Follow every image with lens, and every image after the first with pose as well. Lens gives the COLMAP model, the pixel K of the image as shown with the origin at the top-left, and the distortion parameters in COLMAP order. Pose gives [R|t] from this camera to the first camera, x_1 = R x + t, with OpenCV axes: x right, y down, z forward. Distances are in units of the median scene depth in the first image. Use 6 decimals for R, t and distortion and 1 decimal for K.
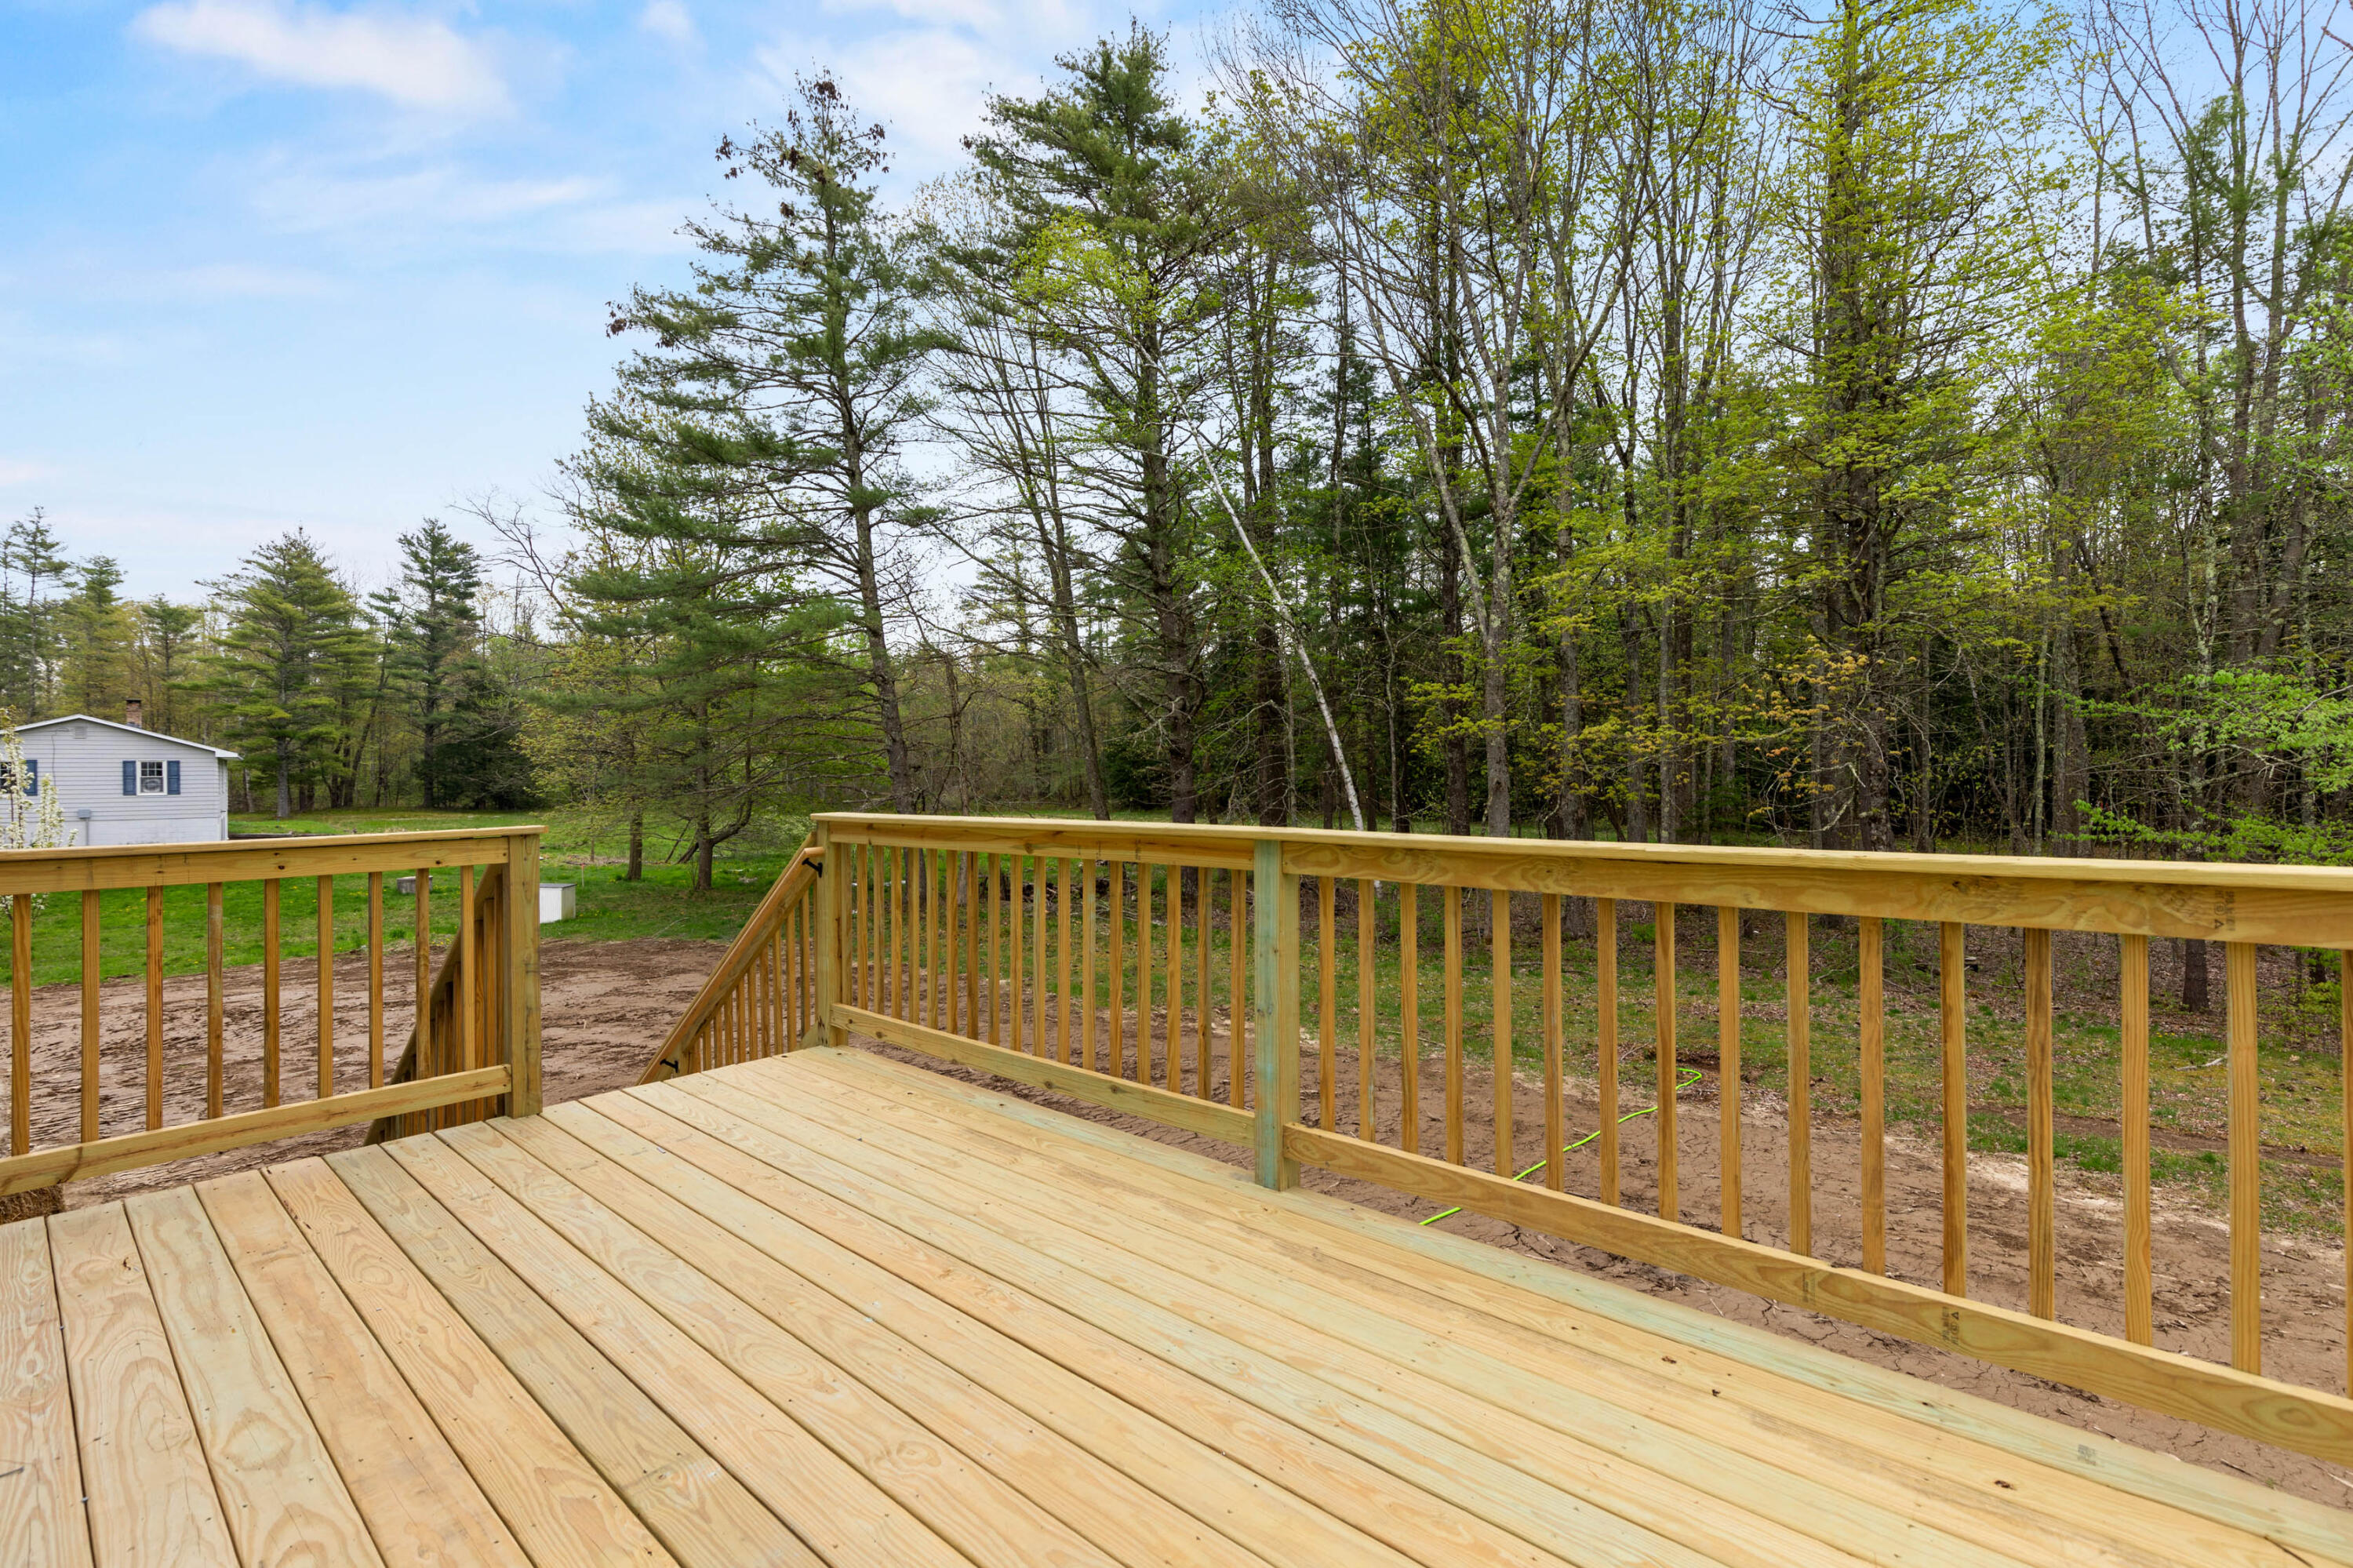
lens RADIAL K [[1053.0, 0, 1183.5], [0, 1053.0, 765.5], [0, 0, 1]] dist [0.001421, -0.000125]
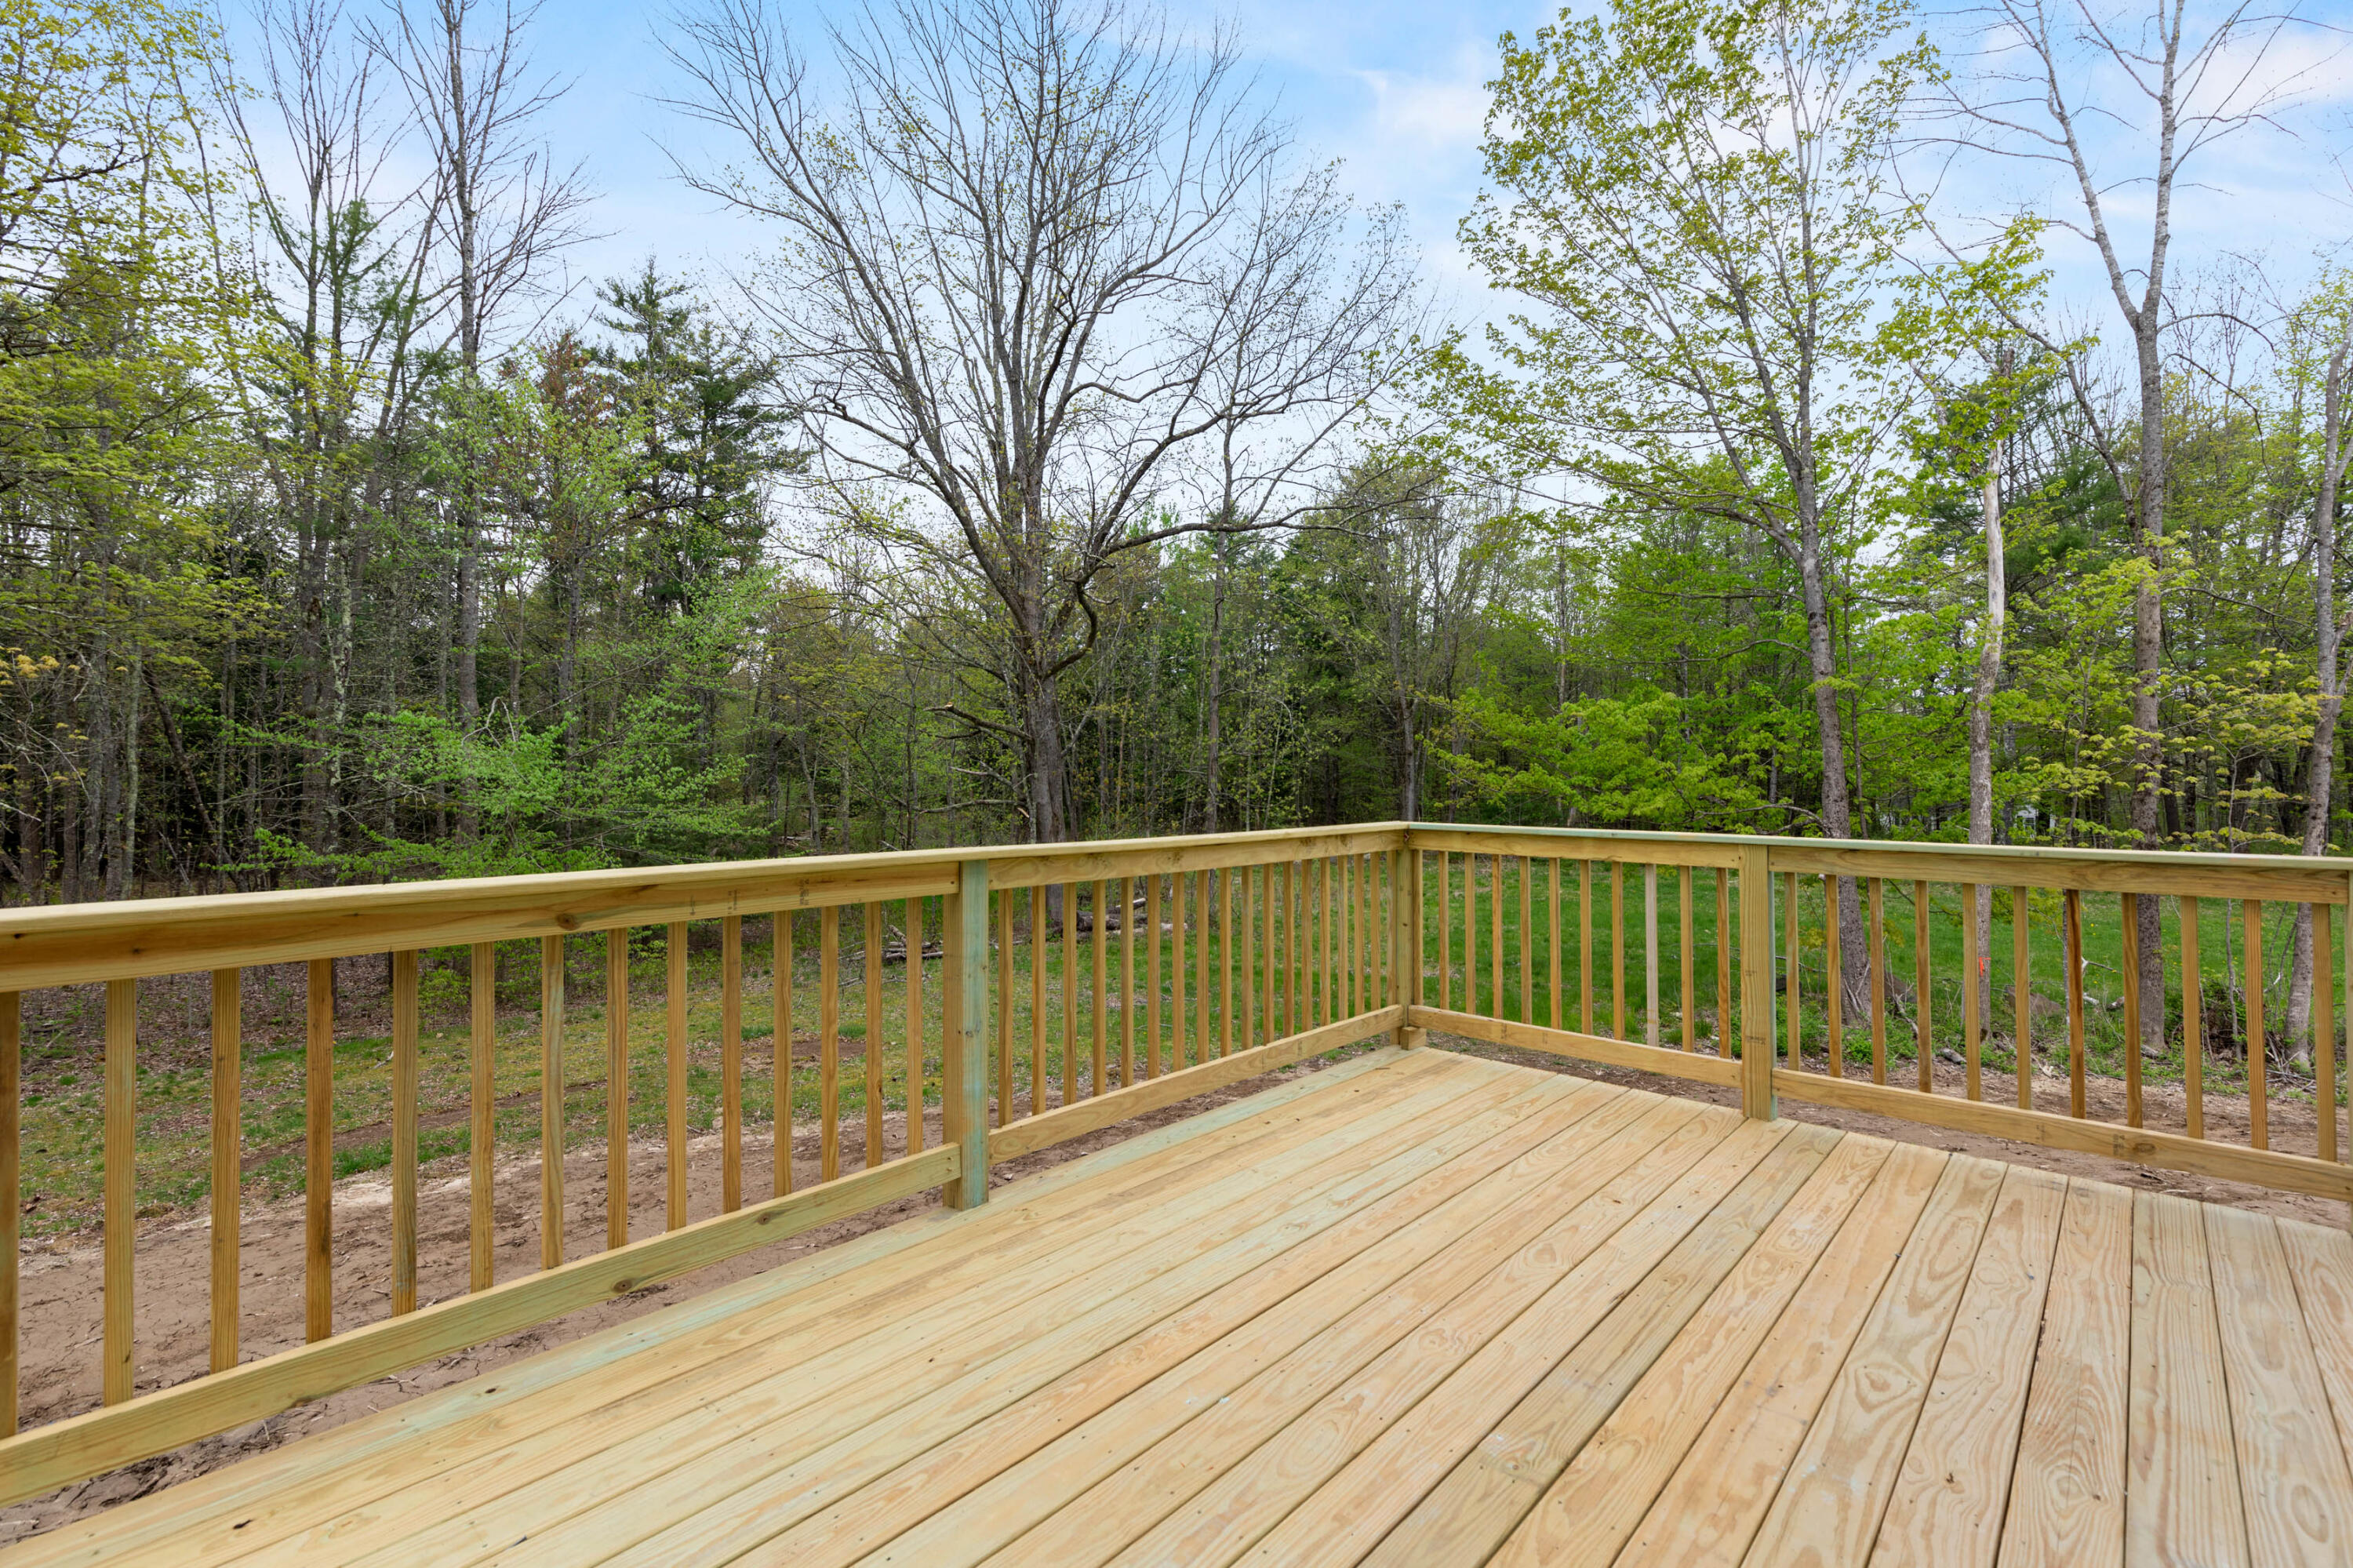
lens RADIAL K [[1053.0, 0, 1183.5], [0, 1053.0, 765.5], [0, 0, 1]] dist [0.001421, -0.000125]
pose [[0.015384, 0.023859, 0.999597, -0.969534], [0.004019, 0.999706, -0.023924, 0.004907], [-0.999874, 0.004386, 0.015283, 0.816239]]
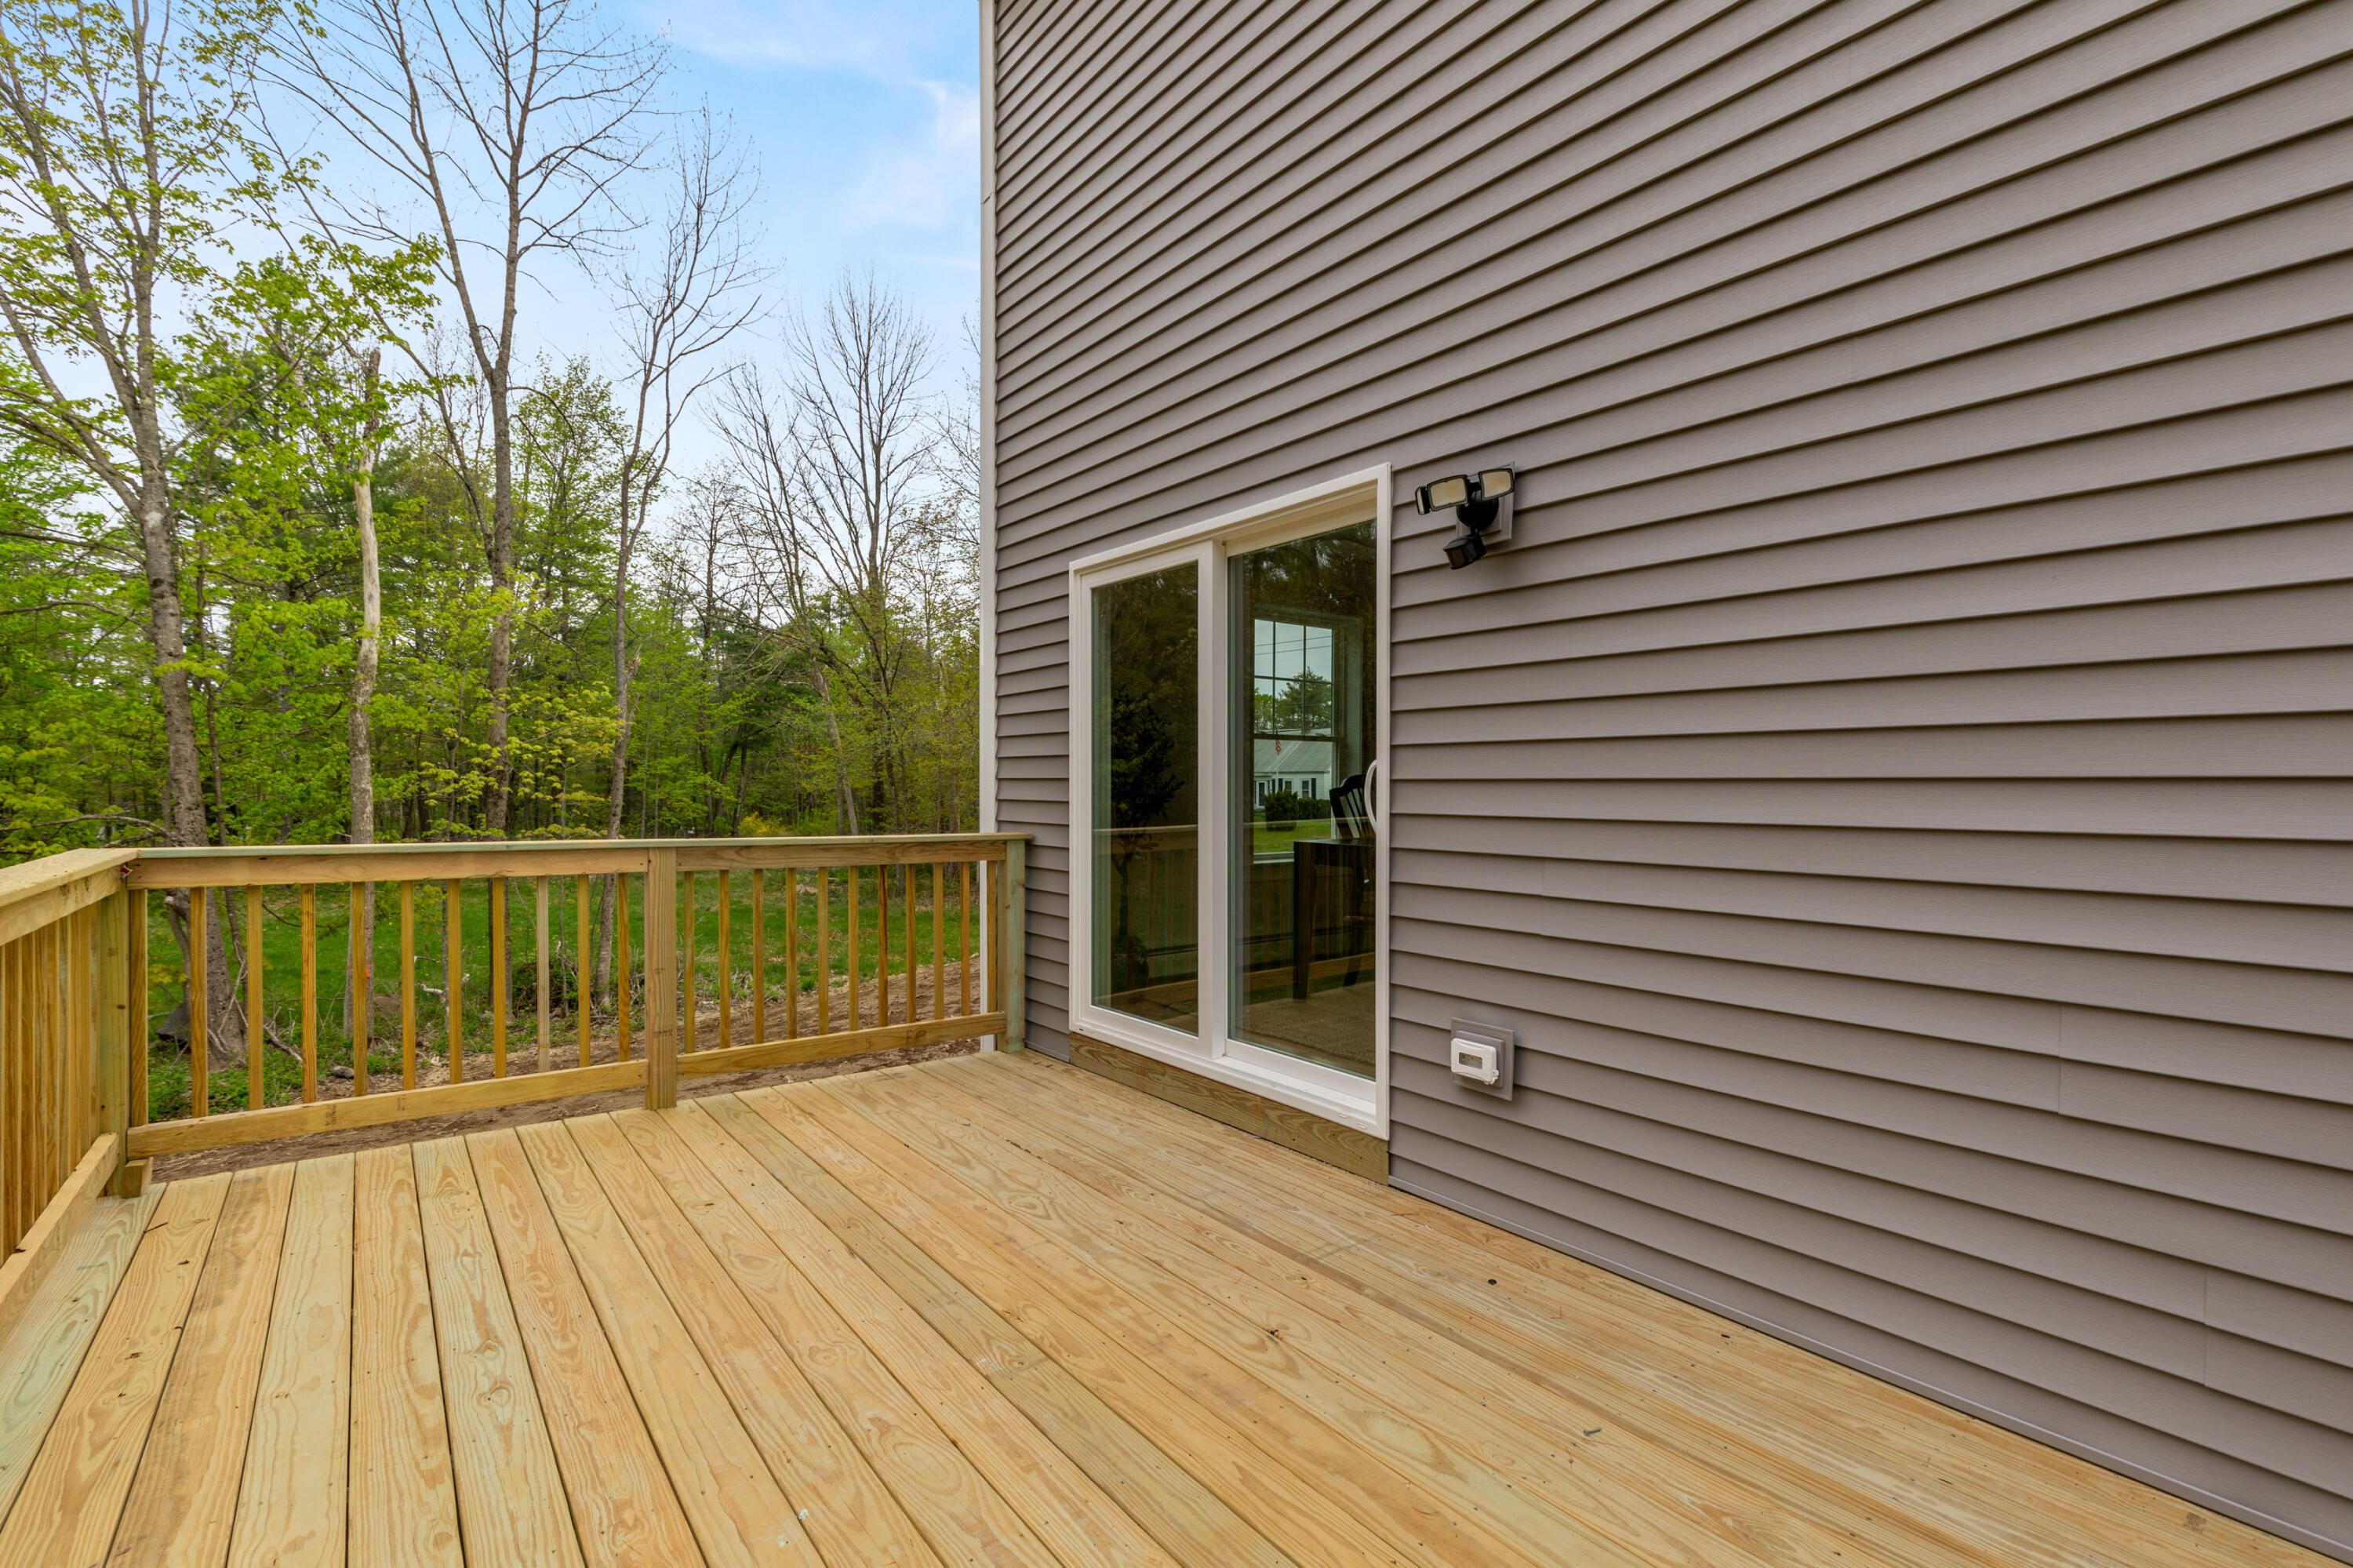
lens RADIAL K [[1066.7, 0, 1198.9], [0, 1066.7, 790.5], [0, 0, 1]] dist [0.002045, 0.000137]
pose [[-0.983959, 0.005073, 0.178325, -0.579323], [0.005895, 0.999974, 0.004080, -0.001839], [-0.178299, 0.005066, -0.983963, 1.371241]]
